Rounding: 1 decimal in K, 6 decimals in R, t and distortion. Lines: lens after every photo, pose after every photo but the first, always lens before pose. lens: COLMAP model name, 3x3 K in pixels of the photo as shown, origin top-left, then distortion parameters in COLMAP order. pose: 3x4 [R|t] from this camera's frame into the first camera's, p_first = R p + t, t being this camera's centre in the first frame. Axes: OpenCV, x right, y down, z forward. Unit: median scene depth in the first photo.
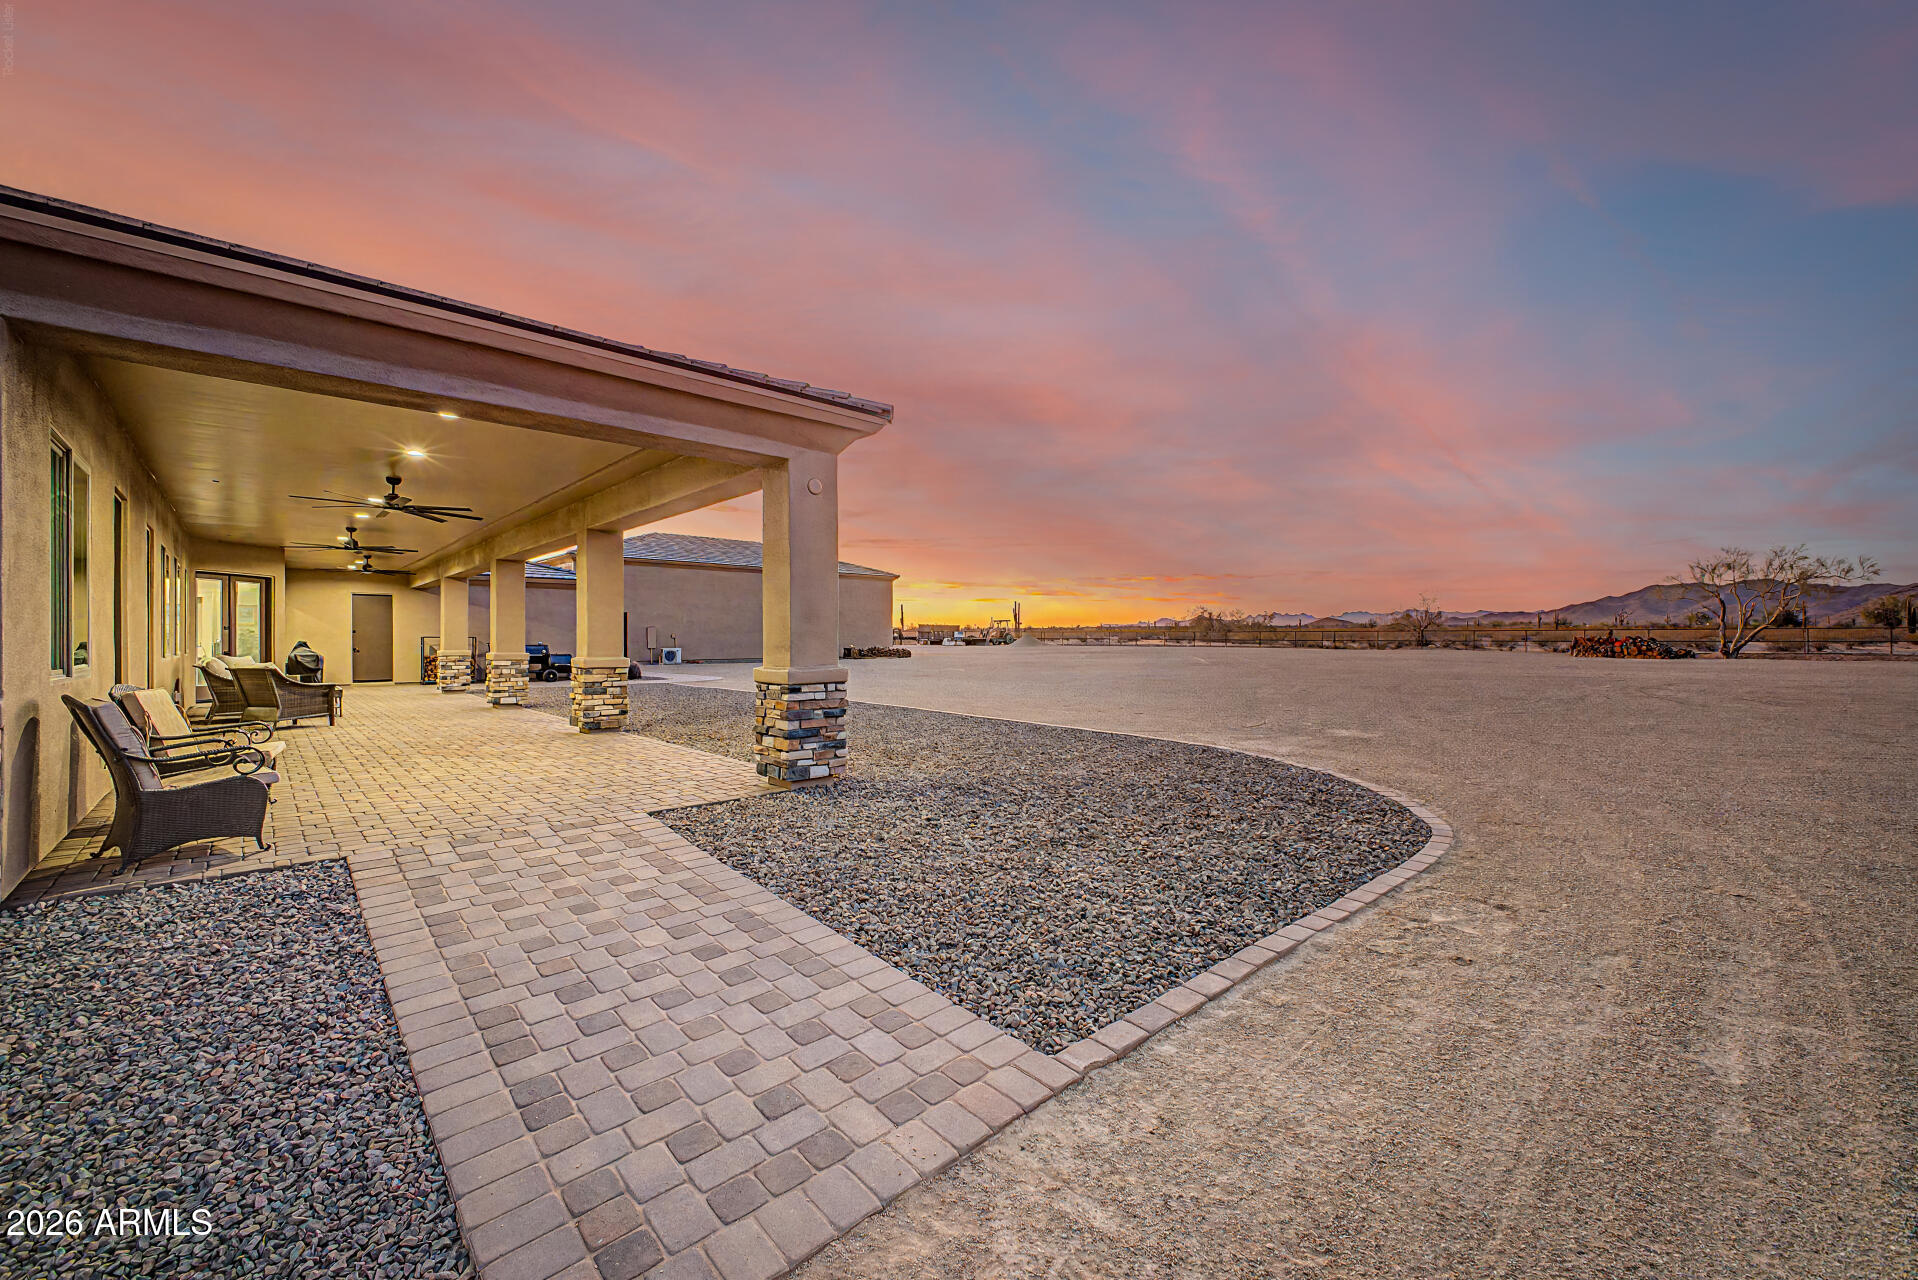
lens RADIAL K [[771.9, 0, 951.9], [0, 771.9, 647.3], [0, 0, 1]] dist [0.018550, -0.003039]
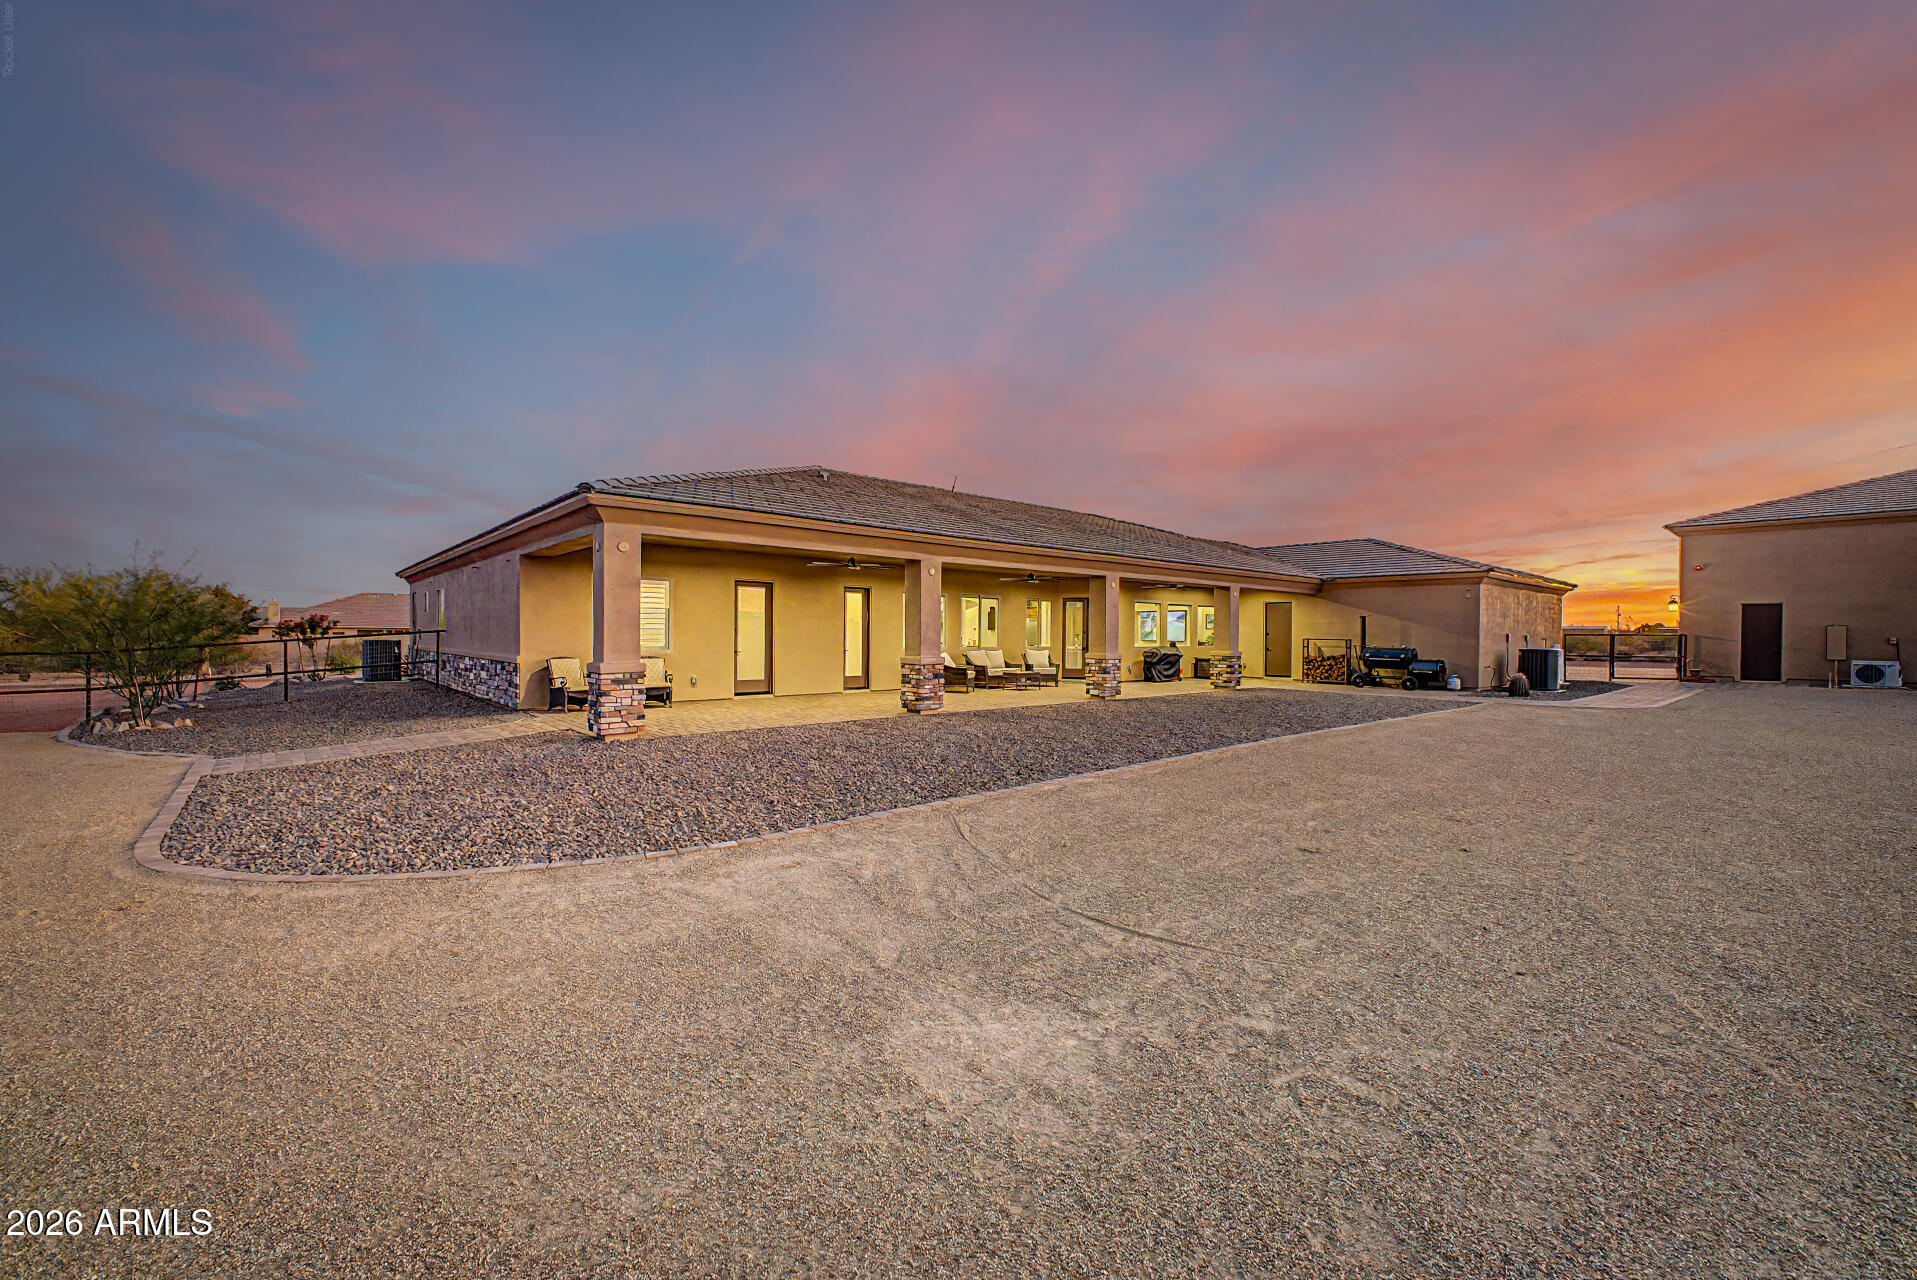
lens RADIAL K [[771.5, 0, 962.8], [0, 771.5, 636.5], [0, 0, 1]] dist [0.018550, -0.003039]
pose [[-0.015241, 0.006030, -0.999866, 0.462347], [-0.018165, 0.999815, 0.006307, -0.016613], [0.999719, 0.018258, -0.015129, 0.581966]]
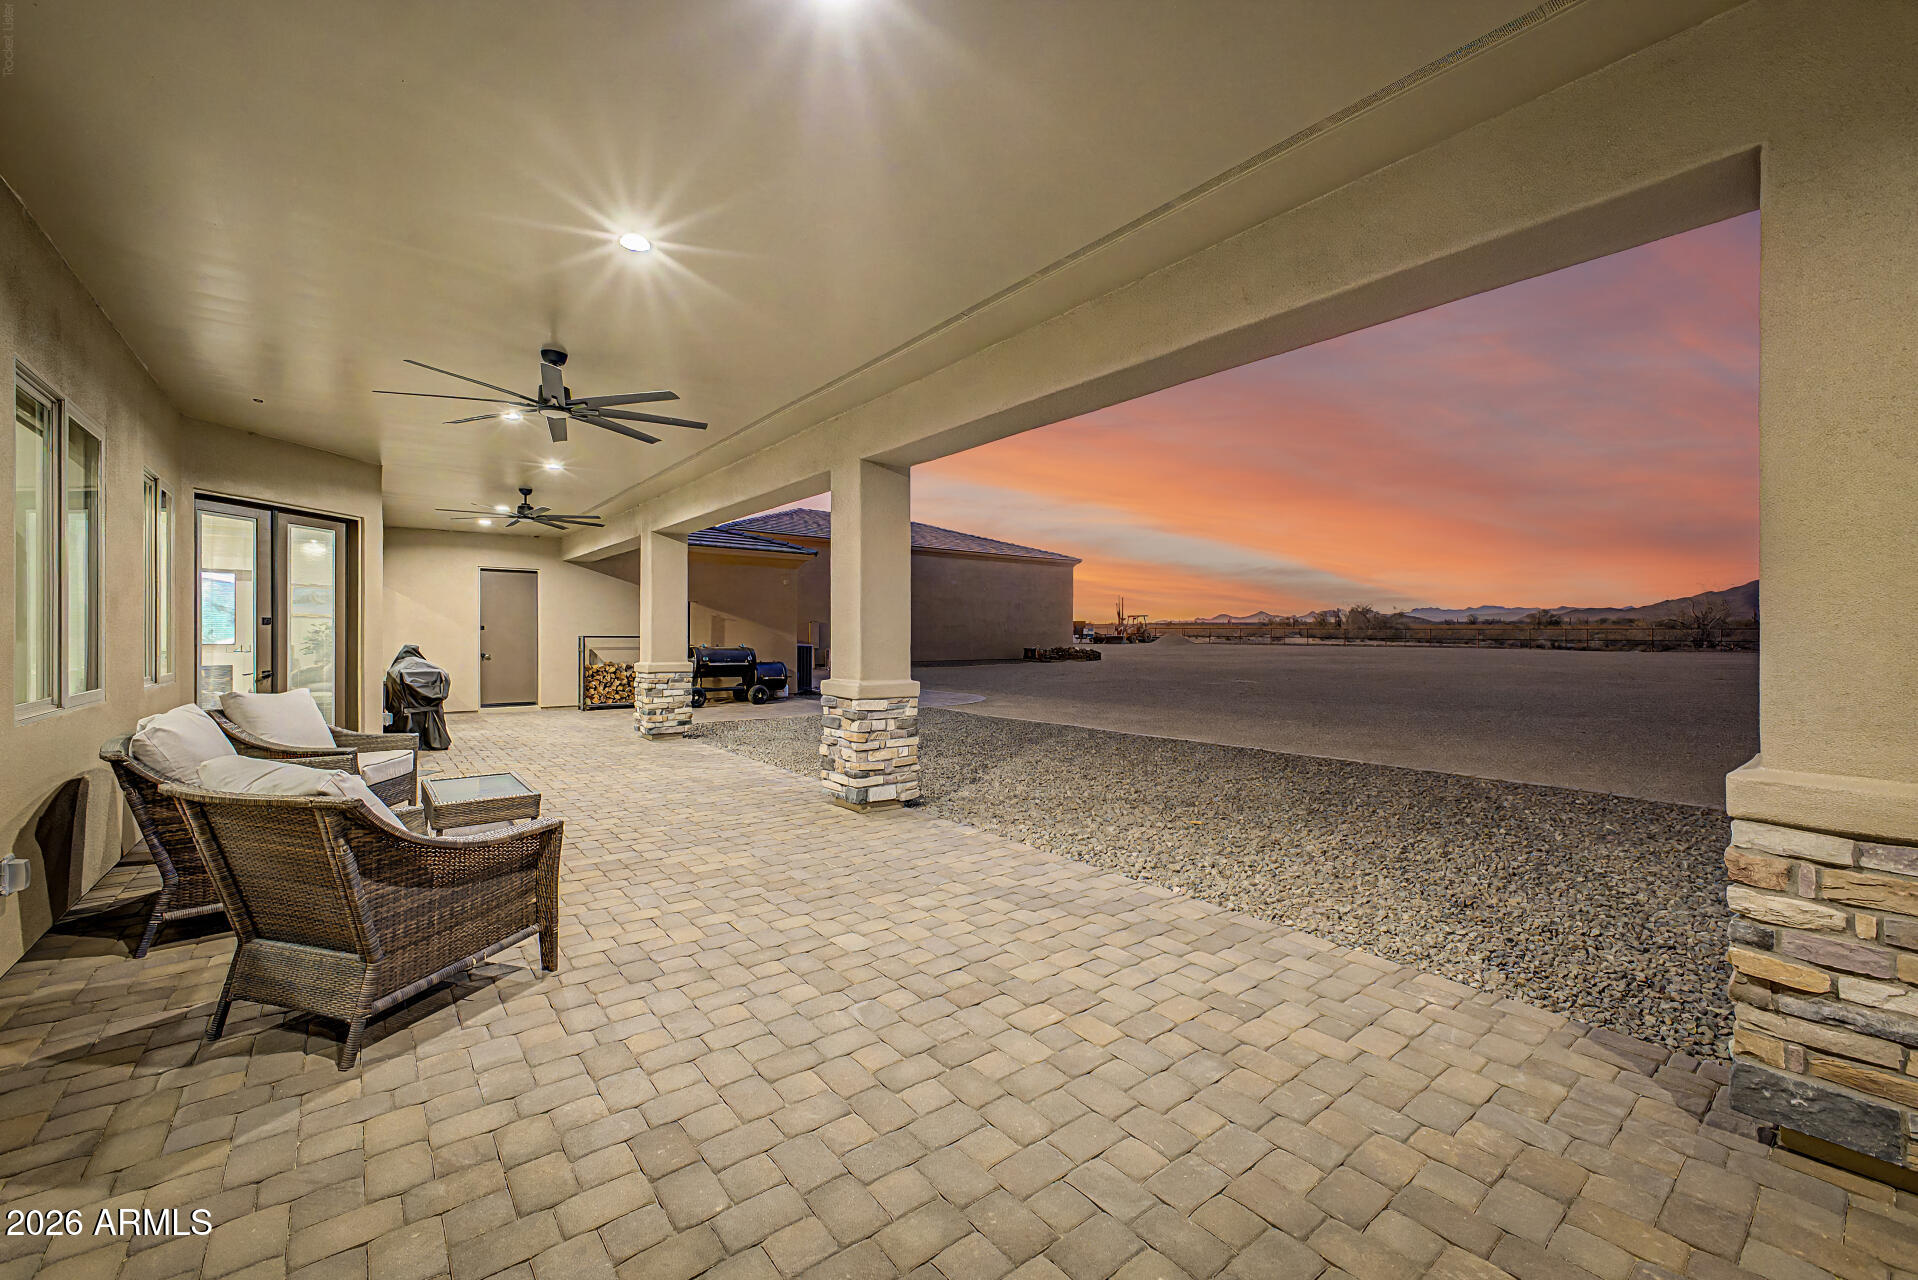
lens RADIAL K [[771.9, 0, 960.2], [0, 771.9, 631.6], [0, 0, 1]] dist [0.018550, -0.003039]
pose [[0.998091, 0.003353, -0.061677, -0.361553], [-0.004258, 0.999885, -0.014541, -0.009711], [0.061621, 0.014776, 0.997990, 0.418199]]
